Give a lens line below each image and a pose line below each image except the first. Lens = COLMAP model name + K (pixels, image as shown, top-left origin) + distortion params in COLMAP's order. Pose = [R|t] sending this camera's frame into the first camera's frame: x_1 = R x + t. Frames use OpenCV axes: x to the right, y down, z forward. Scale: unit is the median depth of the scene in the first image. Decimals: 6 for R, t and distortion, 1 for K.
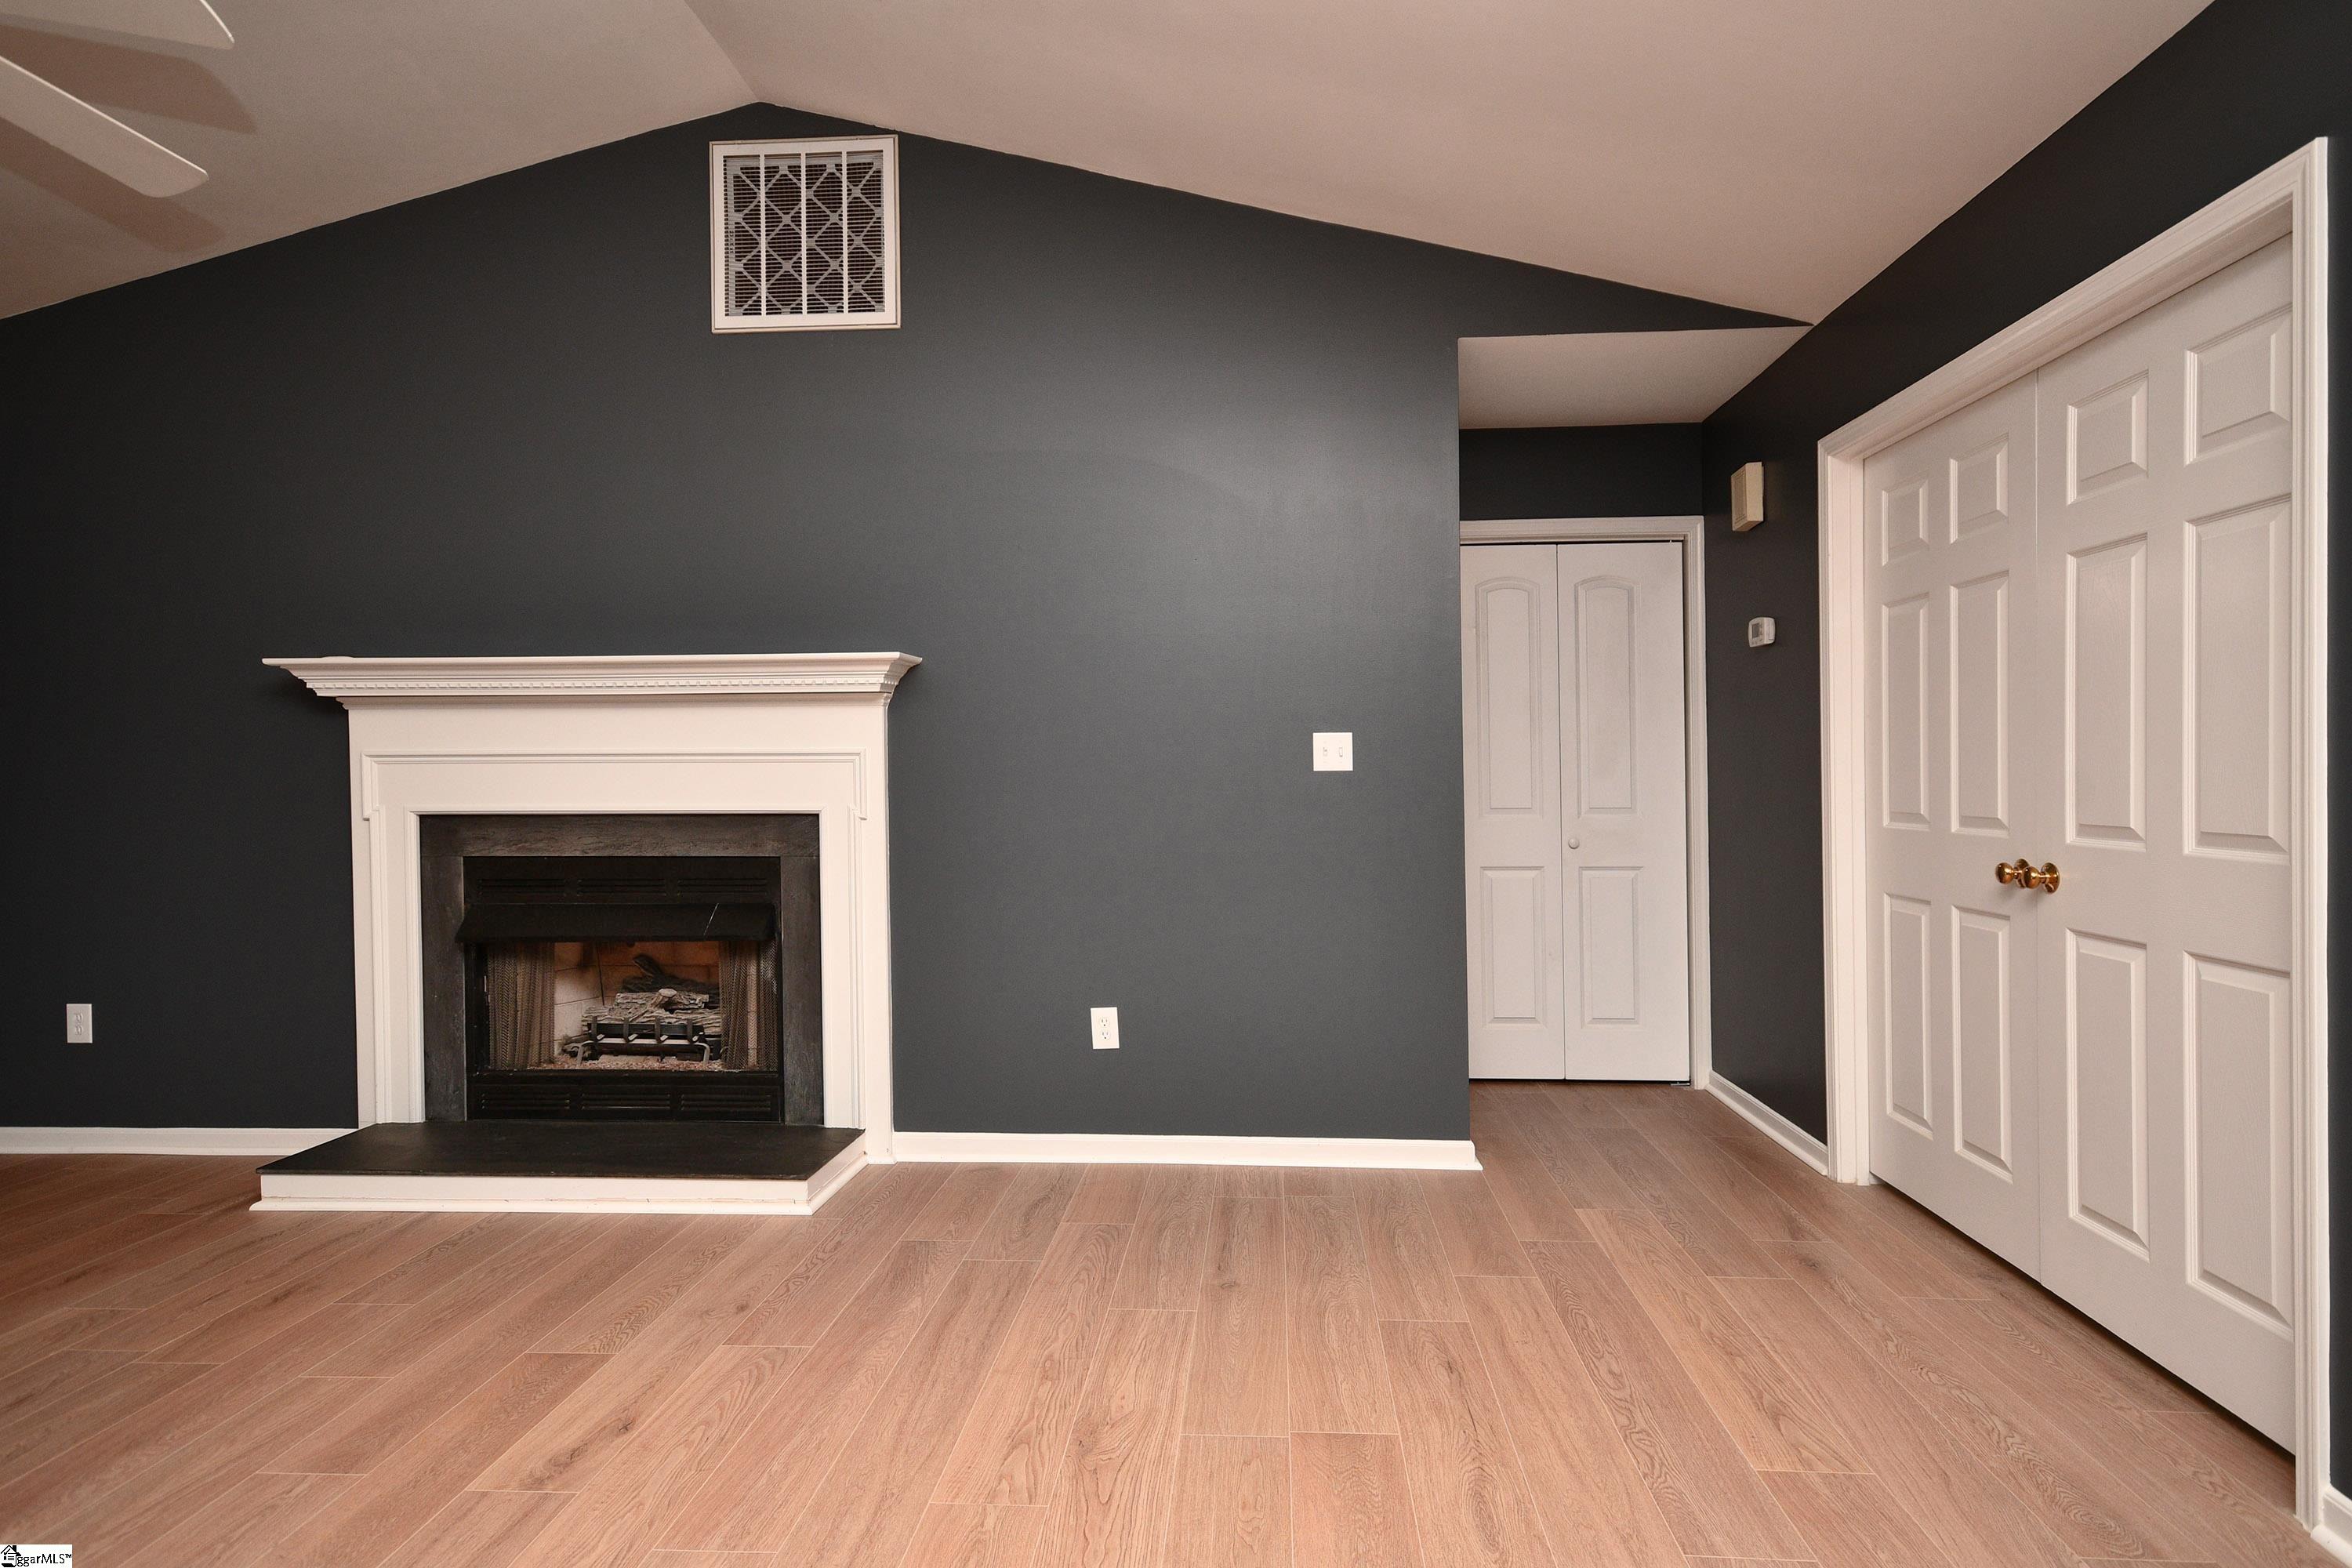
lens RADIAL K [[1303.3, 0, 1177.3], [0, 1303.3, 773.1], [0, 0, 1]] dist [0.027965, -0.000575]
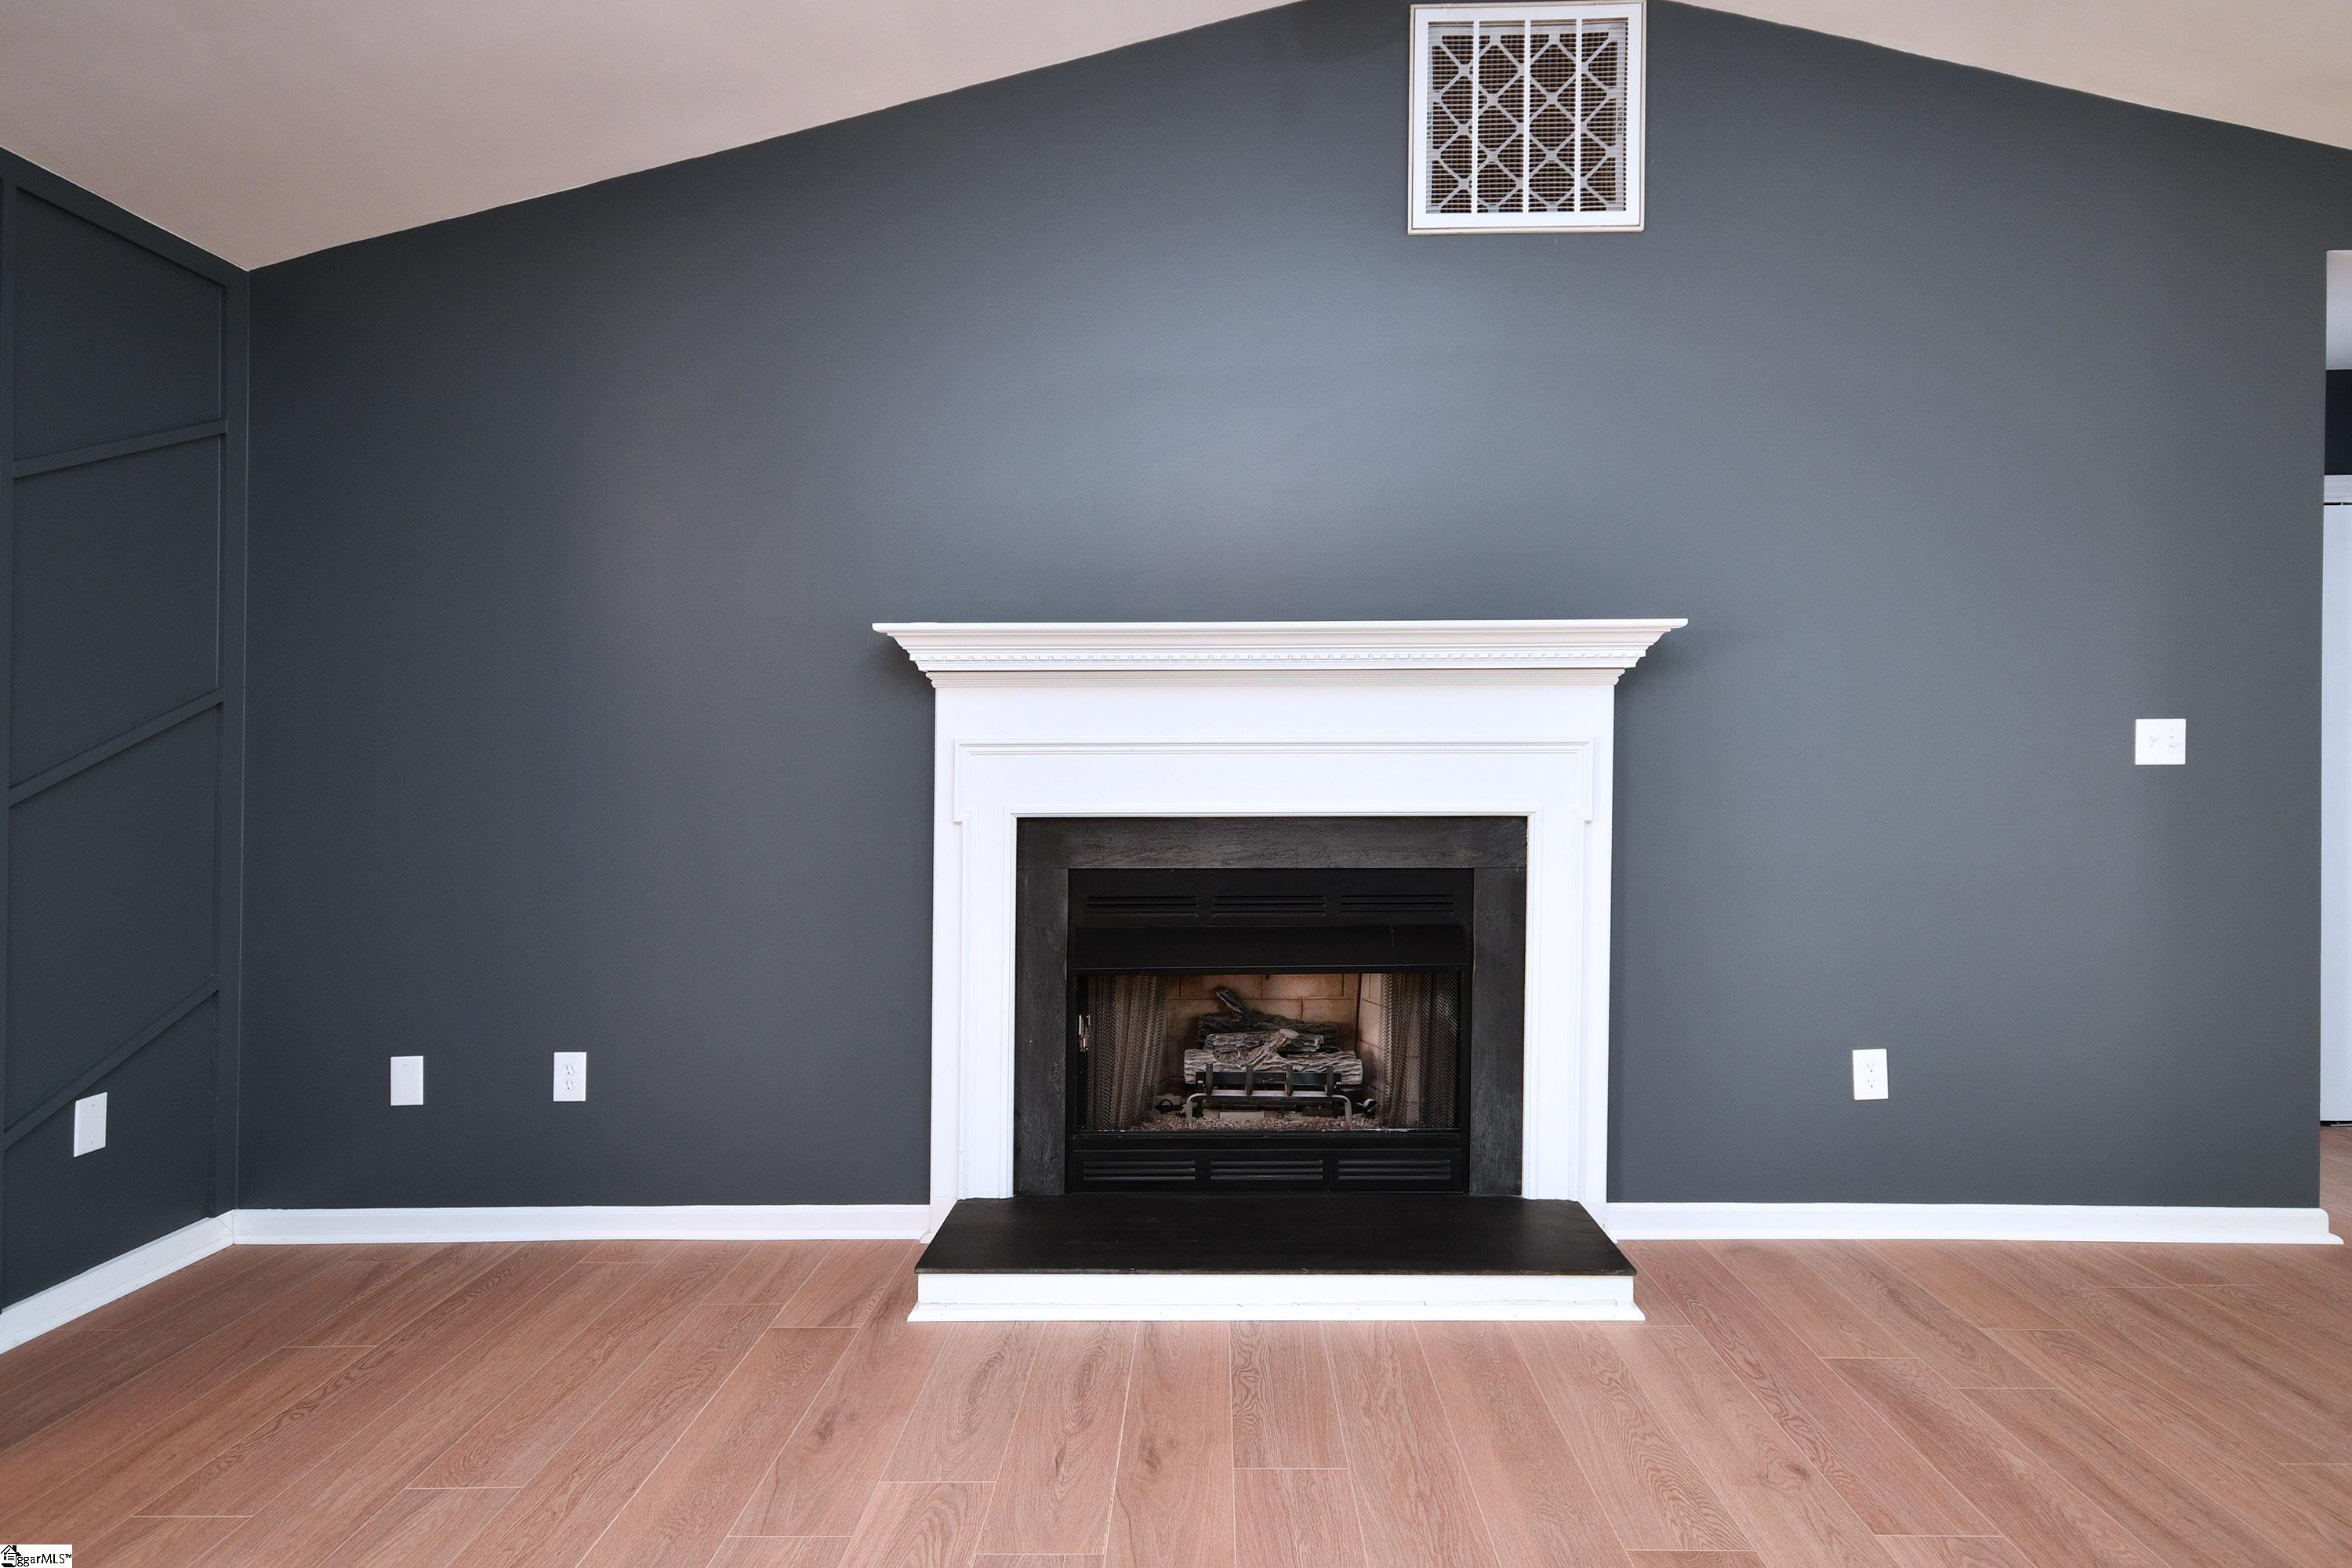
lens RADIAL K [[1303.3, 0, 1165.7], [0, 1303.3, 736.4], [0, 0, 1]] dist [0.027965, -0.000575]
pose [[0.997578, 0.003464, 0.069473, -0.557404], [-0.001005, 0.999373, -0.035392, 0.010295], [-0.069552, 0.035237, 0.996956, 0.188181]]
